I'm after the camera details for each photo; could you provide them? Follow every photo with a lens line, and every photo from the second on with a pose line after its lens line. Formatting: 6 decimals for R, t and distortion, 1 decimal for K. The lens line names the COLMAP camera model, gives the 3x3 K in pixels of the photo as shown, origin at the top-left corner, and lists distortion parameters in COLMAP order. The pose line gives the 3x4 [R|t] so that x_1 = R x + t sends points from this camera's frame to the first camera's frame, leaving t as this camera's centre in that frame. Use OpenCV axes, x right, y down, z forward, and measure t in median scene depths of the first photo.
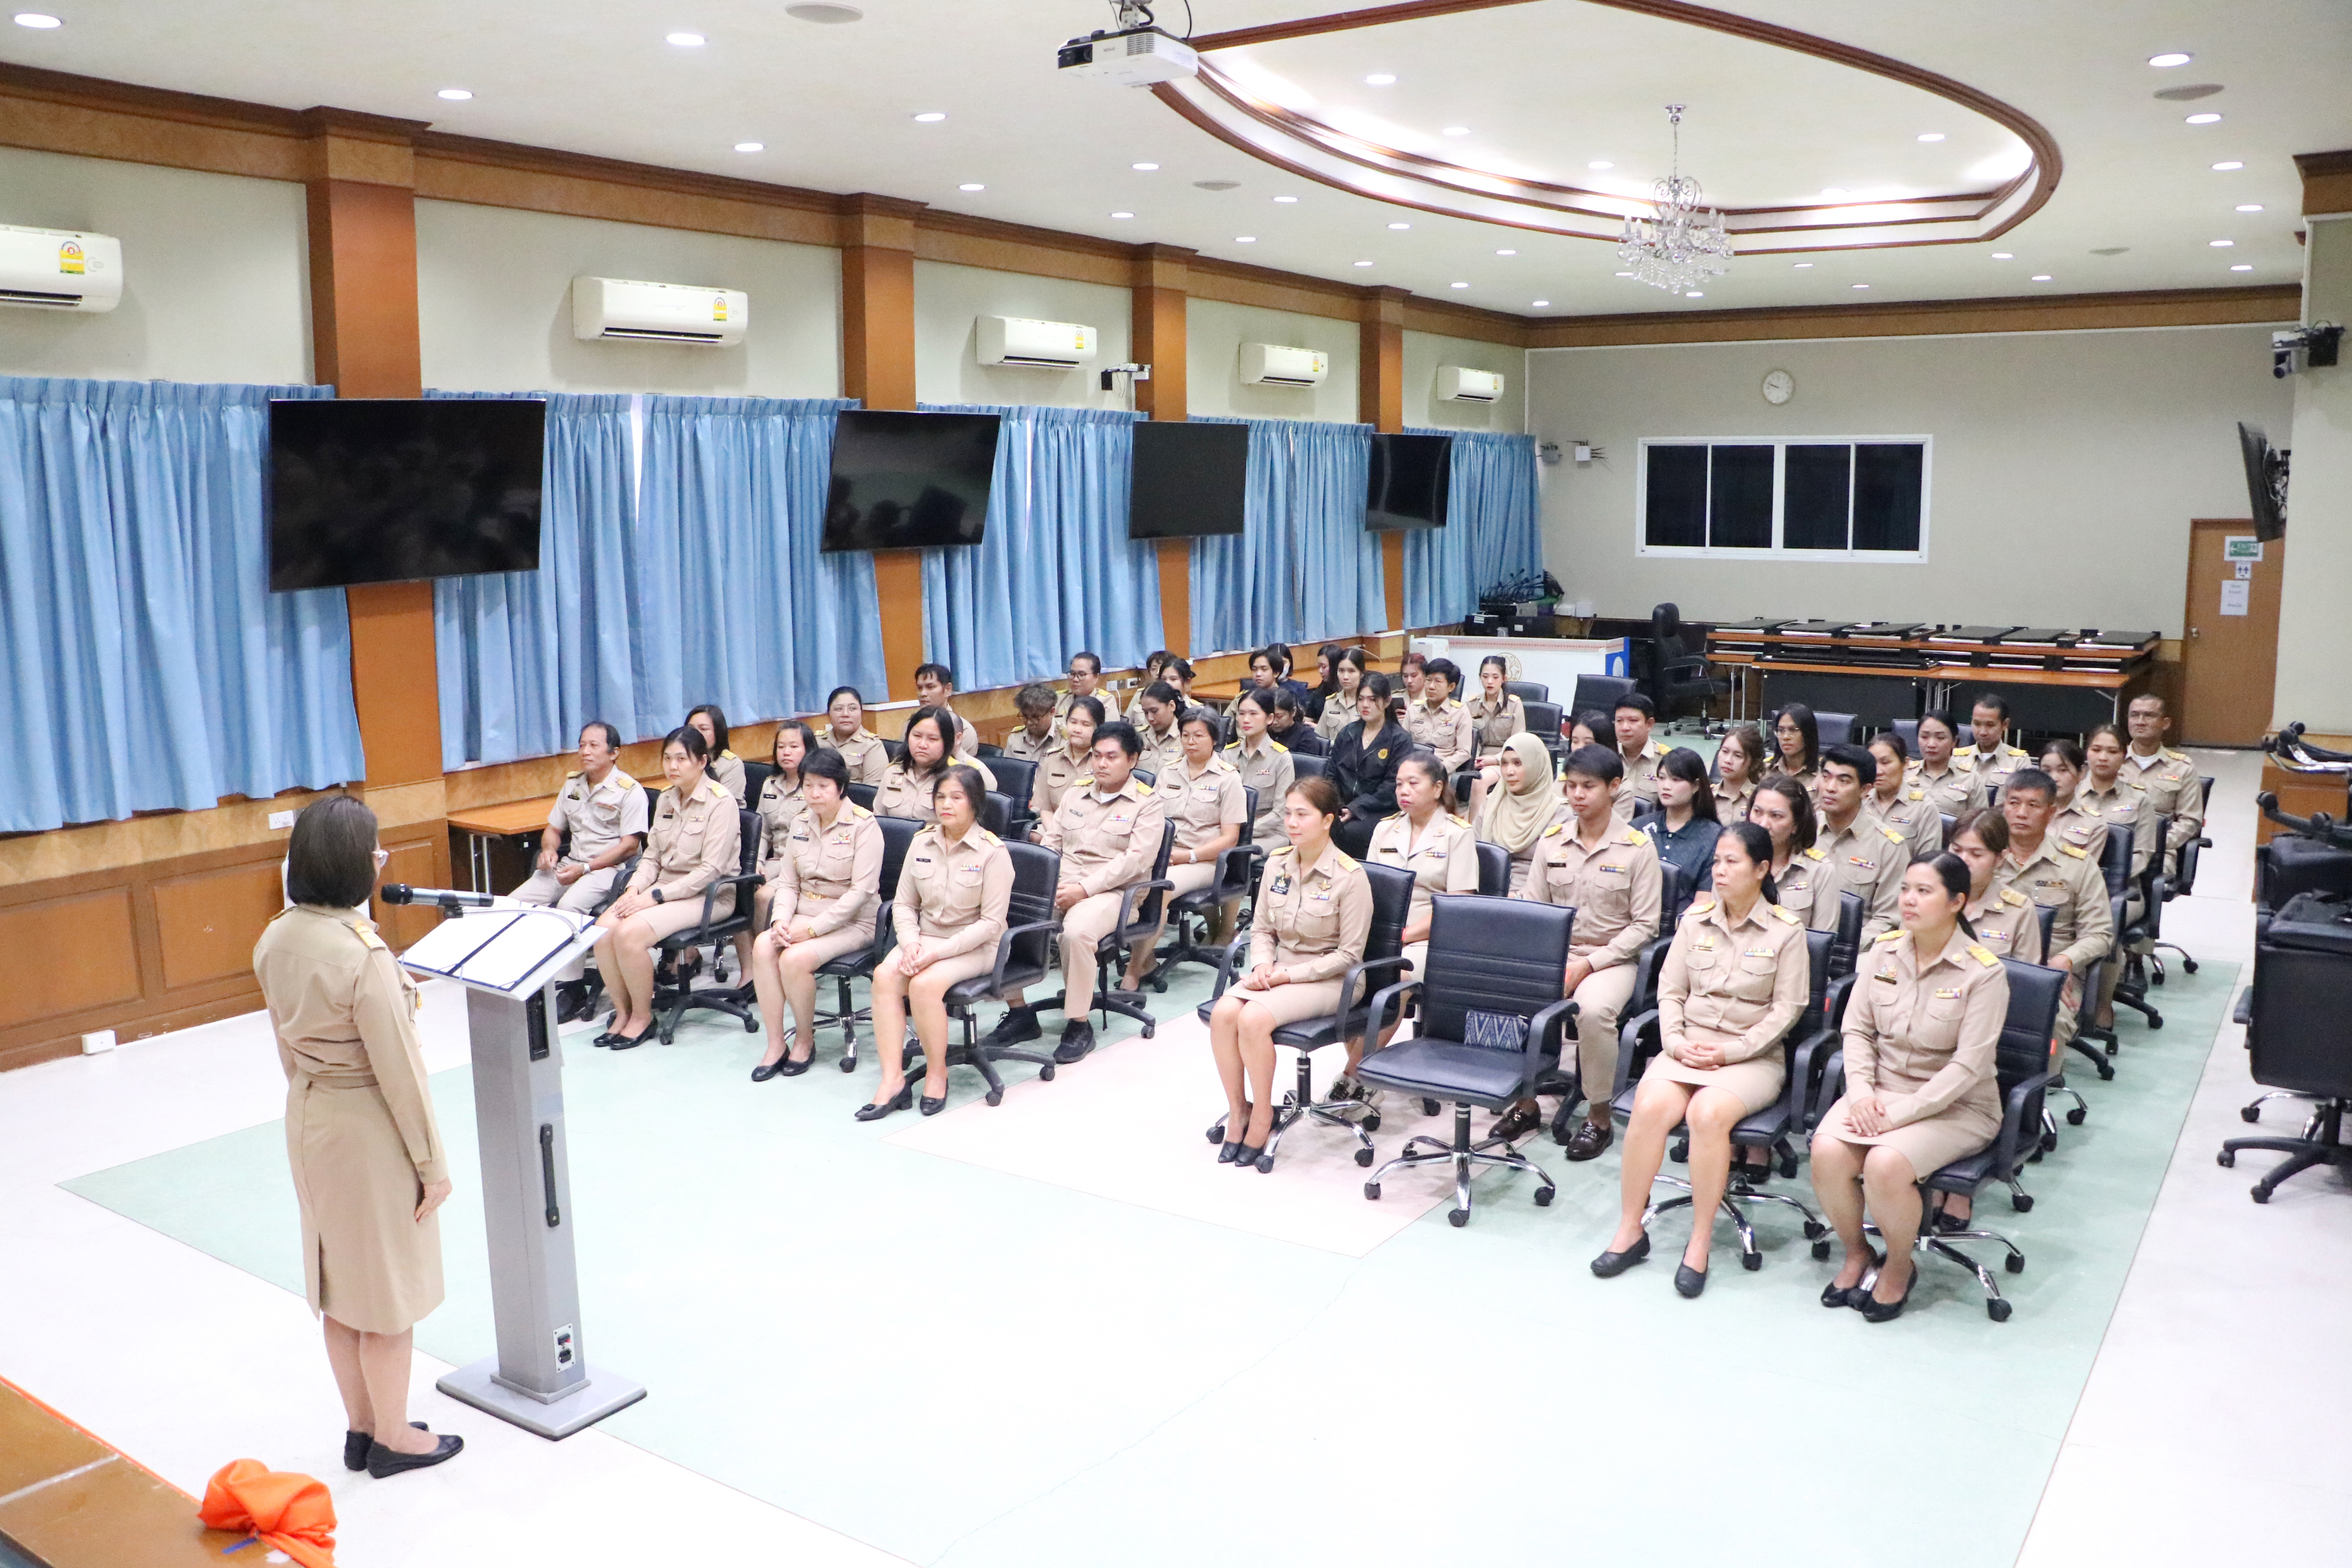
lens RADIAL K [[1910.0, 0, 1165.4], [0, 1910.0, 797.0], [0, 0, 1]] dist [-0.141942, 0.074297]
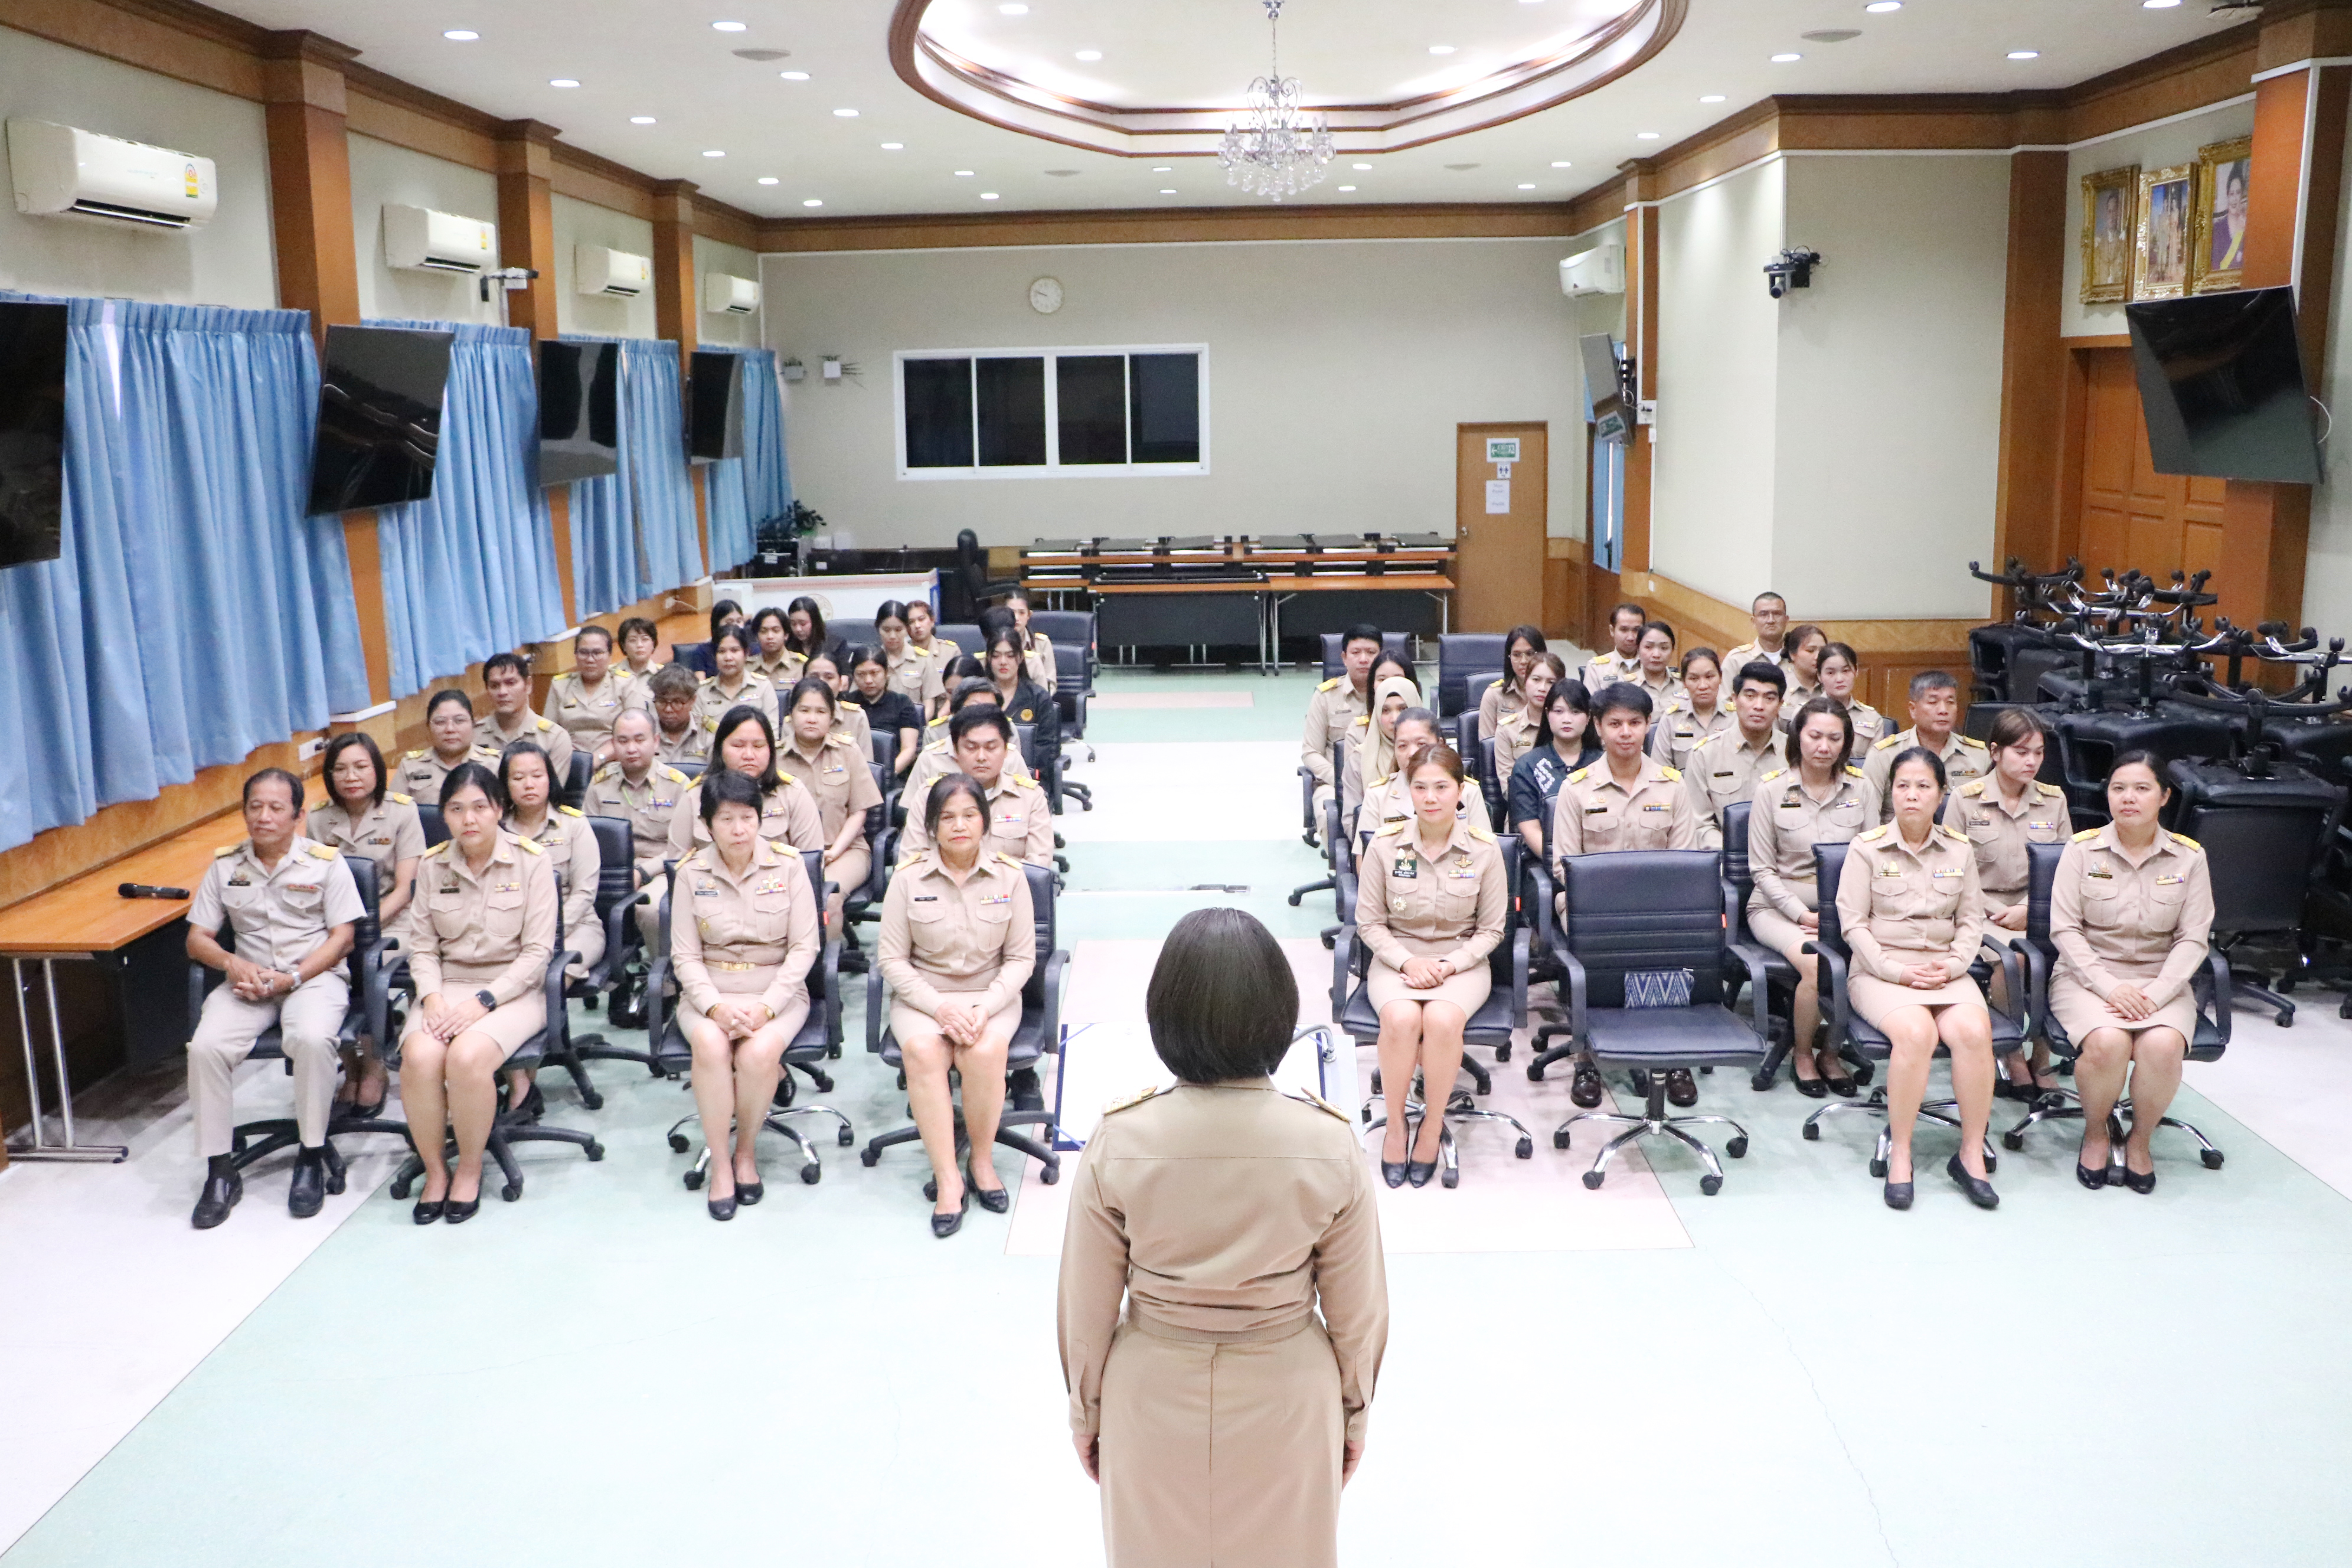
lens RADIAL K [[2056.6, 0, 1177.7], [0, 2056.6, 802.6], [0, 0, 1]] dist [-0.129417, 0.099672]
pose [[0.841014, -0.112950, 0.529092, -0.259636], [0.096001, 0.993600, 0.059516, -0.025132], [-0.532428, 0.000739, 0.846475, 0.119029]]
